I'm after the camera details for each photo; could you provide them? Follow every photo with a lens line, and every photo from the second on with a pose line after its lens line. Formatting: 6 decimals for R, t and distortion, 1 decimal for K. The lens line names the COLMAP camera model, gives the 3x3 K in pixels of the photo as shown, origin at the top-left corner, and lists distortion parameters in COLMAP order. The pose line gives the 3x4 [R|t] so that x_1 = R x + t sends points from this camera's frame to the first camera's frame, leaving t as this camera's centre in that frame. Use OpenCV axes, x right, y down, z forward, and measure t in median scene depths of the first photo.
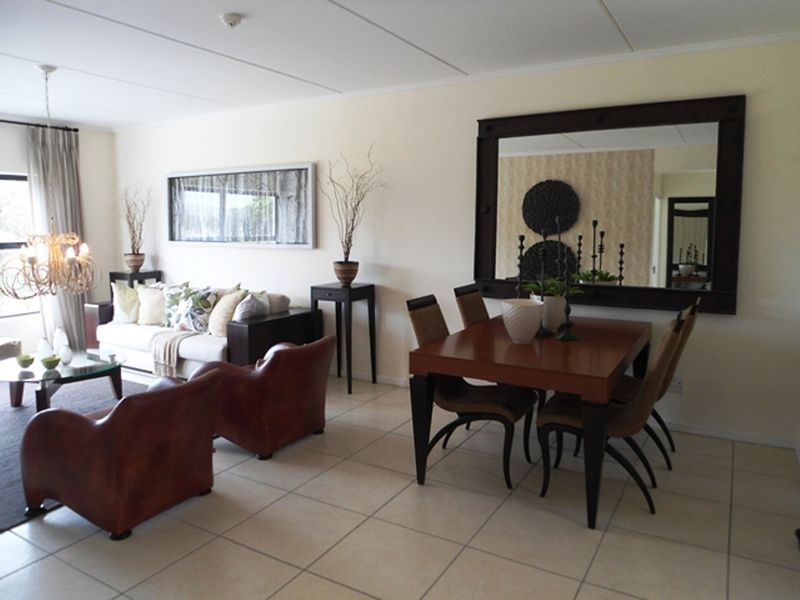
lens RADIAL K [[583.4, 0, 377.8], [0, 583.4, 269.7], [0, 0, 1]] dist [0.006896, -0.068833]
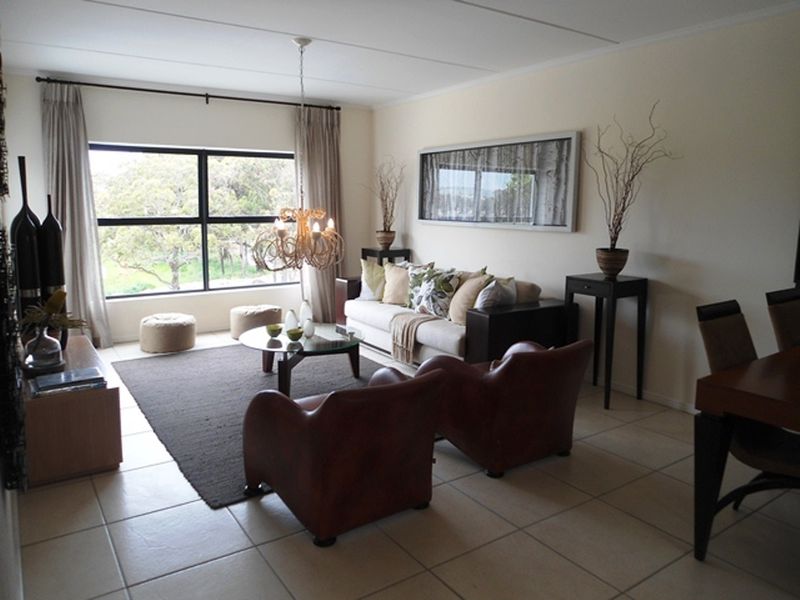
lens RADIAL K [[583.4, 0, 377.8], [0, 583.4, 269.7], [0, 0, 1]] dist [0.006896, -0.068833]
pose [[0.905813, 0.061234, -0.419229, -0.007302], [-0.048381, 0.997977, 0.041233, -0.002502], [0.420906, -0.017067, 0.906943, 0.110659]]
